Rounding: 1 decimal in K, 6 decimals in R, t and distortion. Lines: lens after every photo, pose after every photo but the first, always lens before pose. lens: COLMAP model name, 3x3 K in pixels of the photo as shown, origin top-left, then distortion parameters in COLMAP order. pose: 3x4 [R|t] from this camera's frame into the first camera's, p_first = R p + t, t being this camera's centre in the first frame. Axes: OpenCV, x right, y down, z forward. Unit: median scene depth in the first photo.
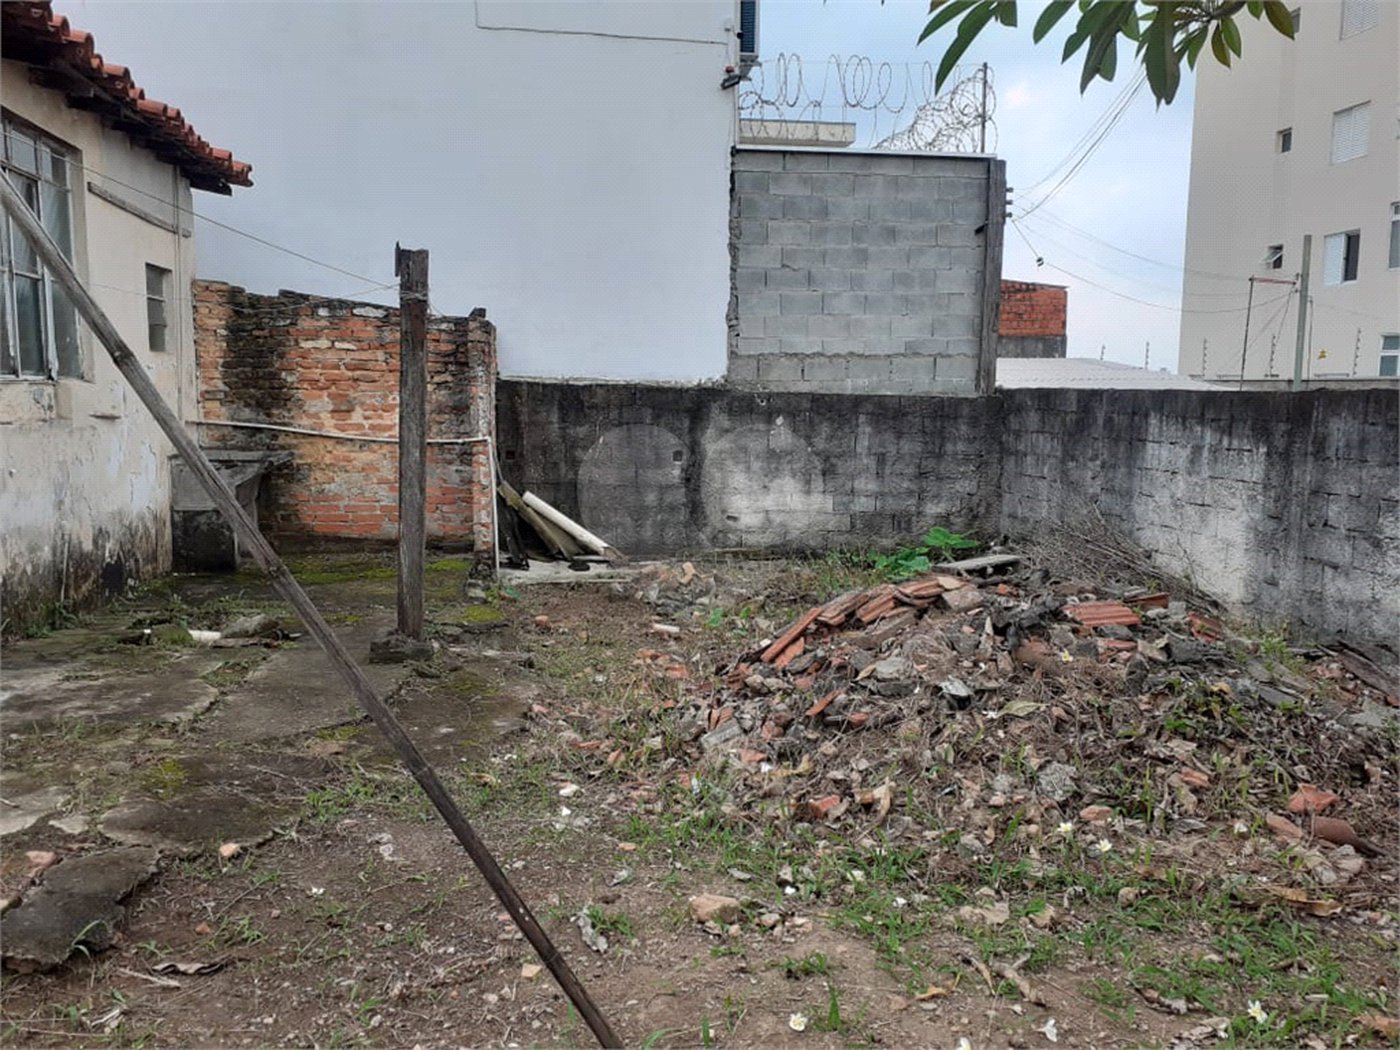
lens RADIAL K [[1109.4, 0, 708.2], [0, 1109.4, 552.8], [0, 0, 1]] dist [0.020198, -0.035018]
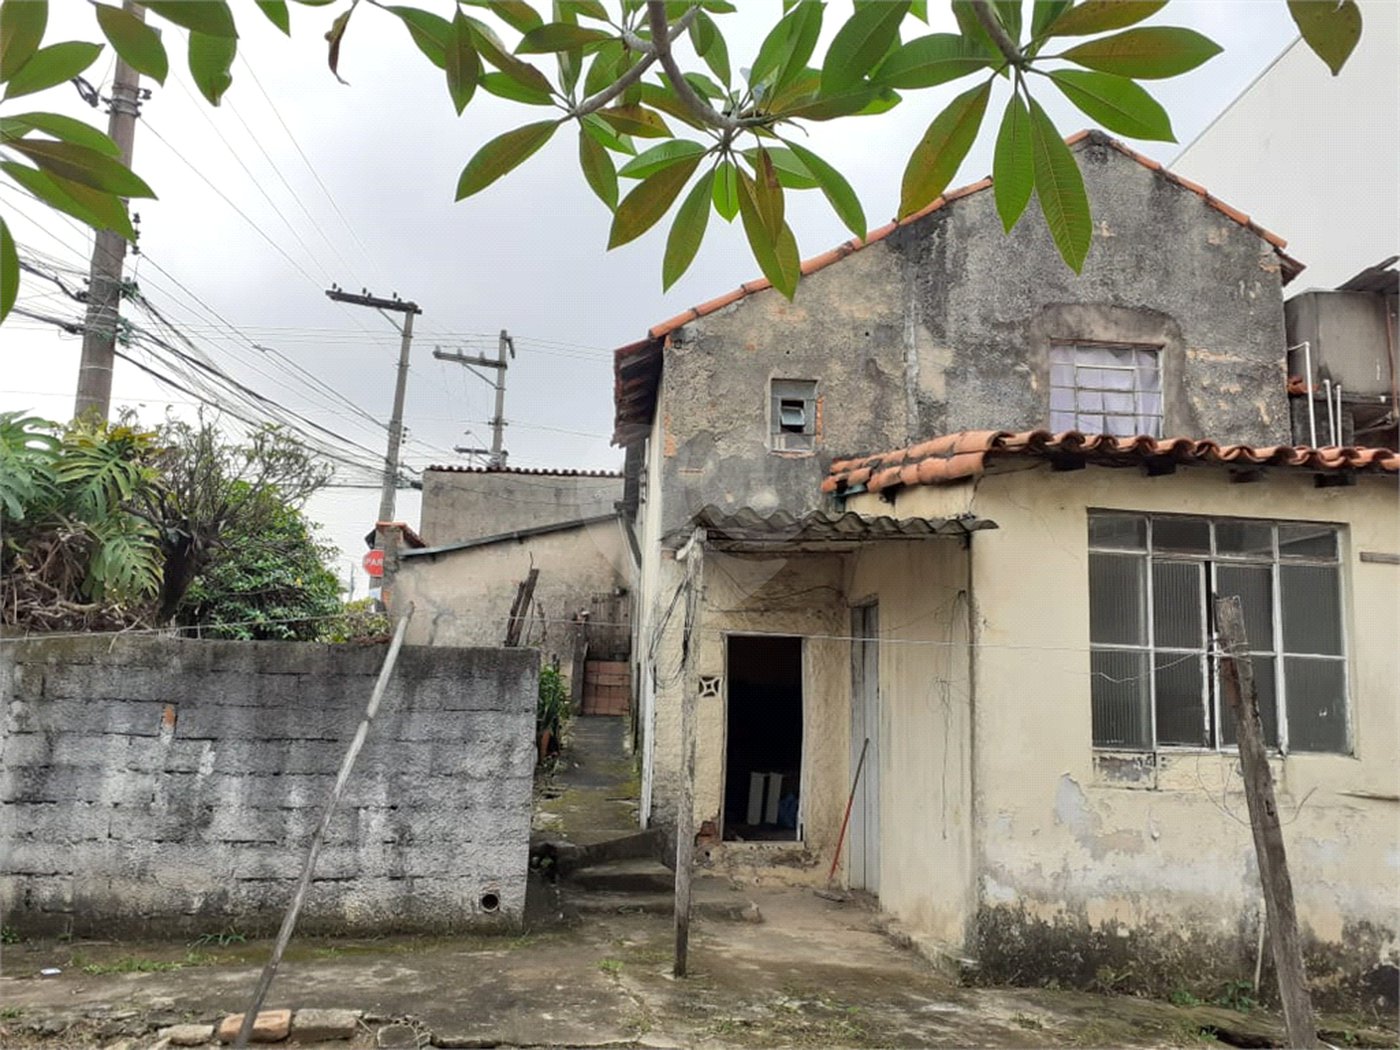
lens RADIAL K [[1109.4, 0, 708.2], [0, 1109.4, 552.8], [0, 0, 1]] dist [0.020198, -0.035018]
pose [[-0.067371, -0.161465, -0.984576, 0.466407], [-0.186553, 0.971453, -0.146547, -0.090471], [0.980132, 0.173803, -0.095569, 0.569331]]
